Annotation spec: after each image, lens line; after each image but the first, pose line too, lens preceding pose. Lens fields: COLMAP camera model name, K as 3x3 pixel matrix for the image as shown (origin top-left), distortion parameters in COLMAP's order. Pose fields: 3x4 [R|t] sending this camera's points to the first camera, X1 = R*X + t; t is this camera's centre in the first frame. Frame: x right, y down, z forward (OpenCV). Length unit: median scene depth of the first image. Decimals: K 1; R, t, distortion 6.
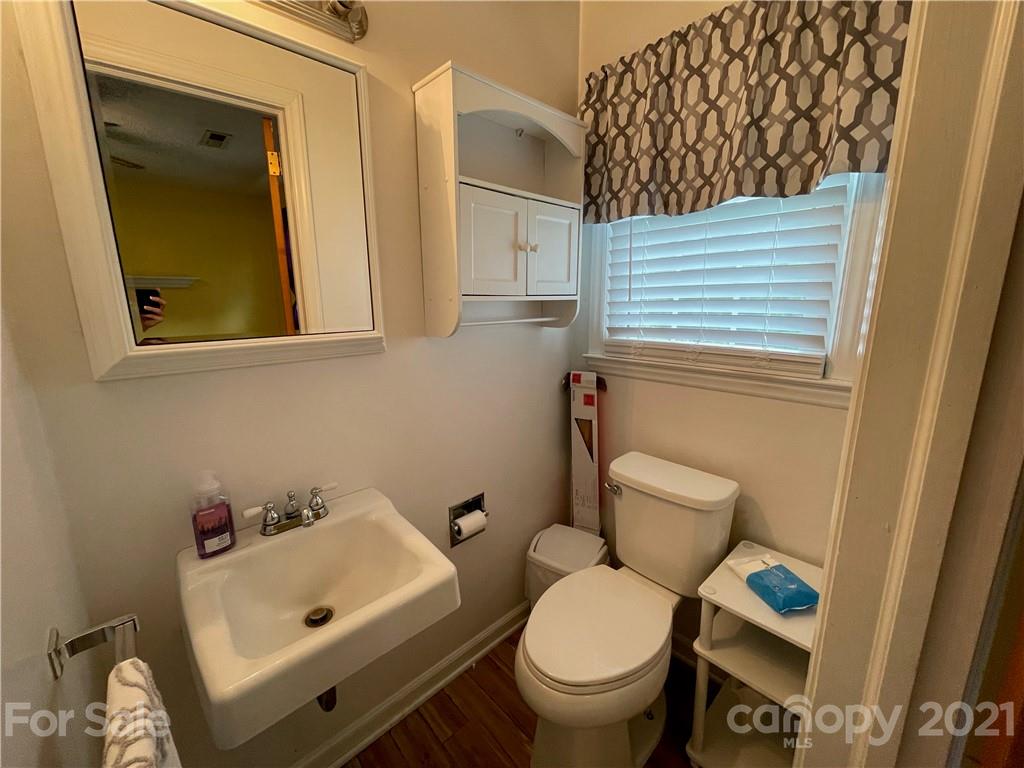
lens RADIAL K [[412.7, 0, 508.8], [0, 412.7, 384.0], [0, 0, 1]] dist [-0.011360, 0.002664]
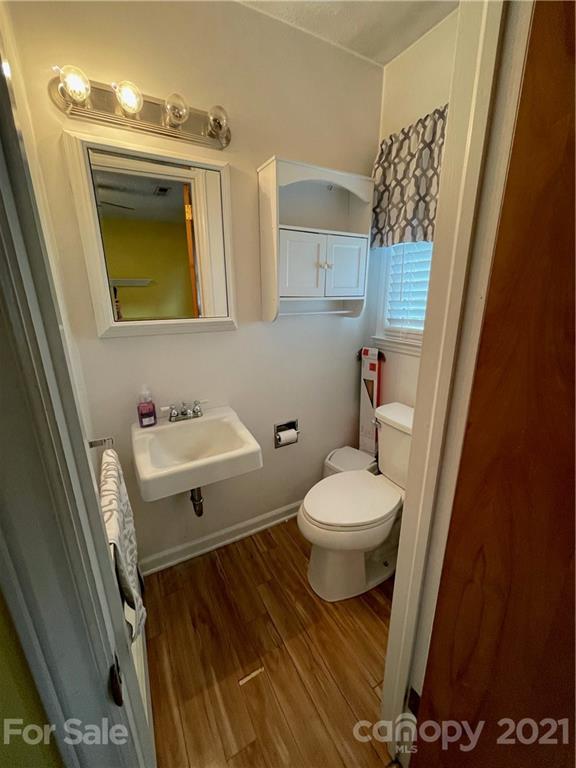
lens RADIAL K [[309.5, 0, 291.4], [0, 309.5, 383.3], [0, 0, 1]] dist [-0.011360, 0.002664]
pose [[0.971493, 0.072471, -0.225719, 0.203910], [-0.054022, 0.994753, 0.086875, 0.019737], [0.230831, -0.072204, 0.970311, -0.202877]]
